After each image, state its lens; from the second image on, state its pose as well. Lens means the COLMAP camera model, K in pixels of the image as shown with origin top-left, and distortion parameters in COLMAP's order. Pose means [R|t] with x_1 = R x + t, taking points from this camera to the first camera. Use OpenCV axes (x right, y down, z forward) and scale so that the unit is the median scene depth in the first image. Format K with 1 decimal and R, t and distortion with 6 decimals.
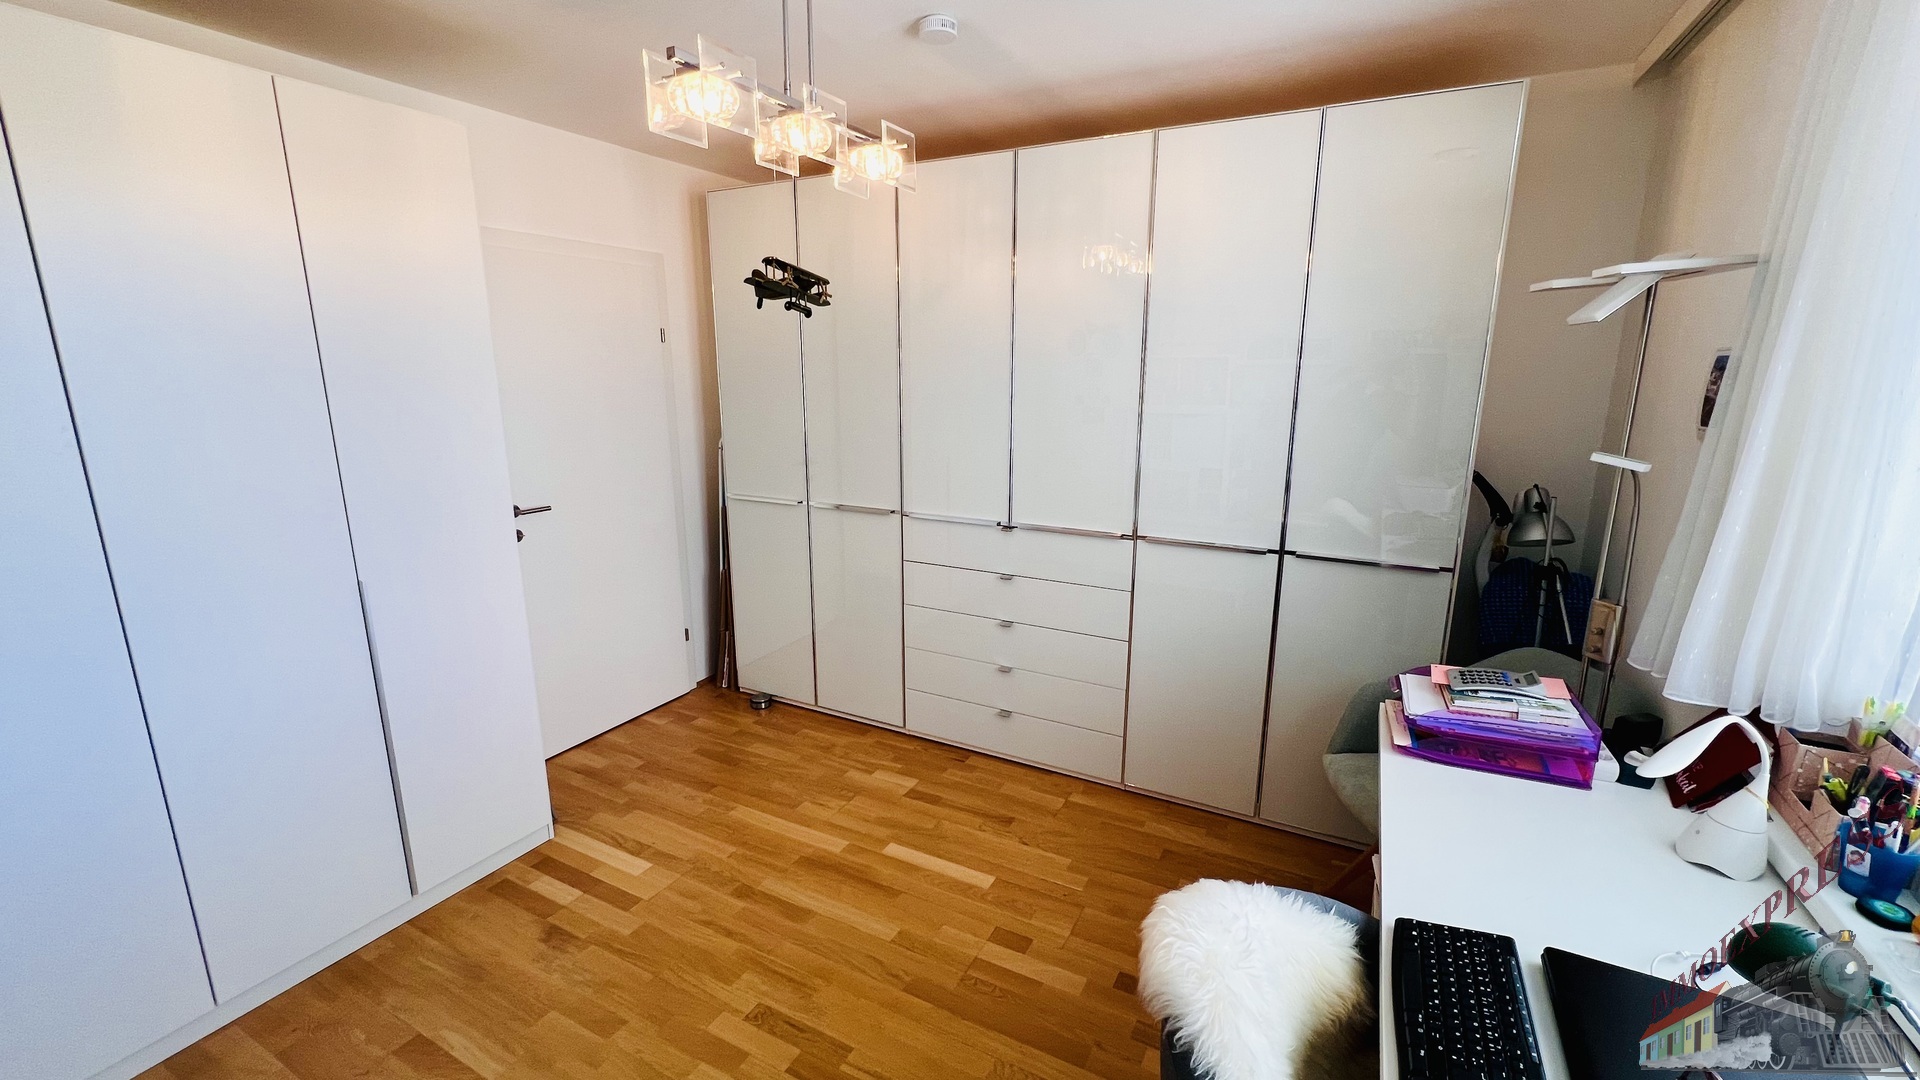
lens RADIAL K [[773.5, 0, 962.4], [0, 773.5, 535.3], [0, 0, 1]] dist [-0.003931, -0.000651]
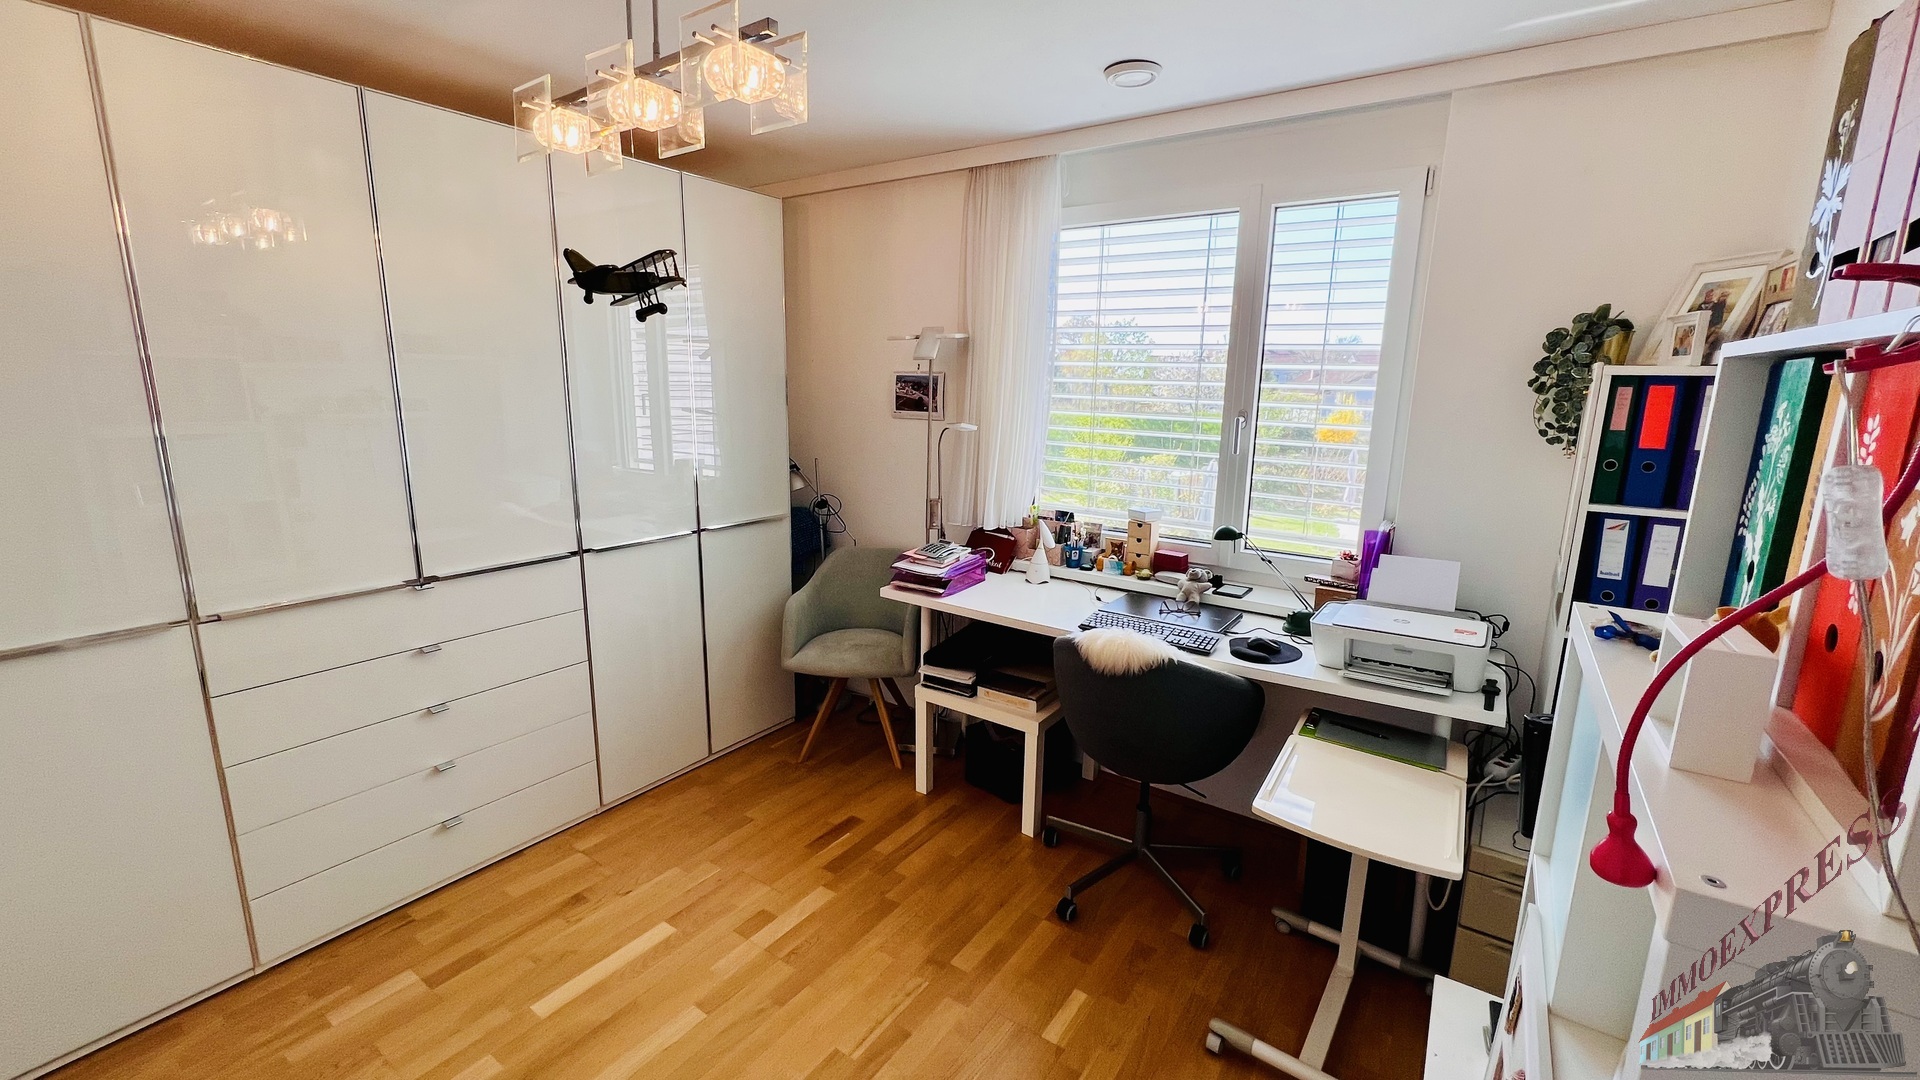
lens RADIAL K [[773.5, 0, 962.3], [0, 773.5, 534.5], [0, 0, 1]] dist [-0.003931, -0.000651]
pose [[0.116017, -0.196747, 0.973566, -0.661940], [0.200092, 0.964719, 0.171115, -0.088472], [-0.972884, 0.174950, 0.151292, 0.381063]]
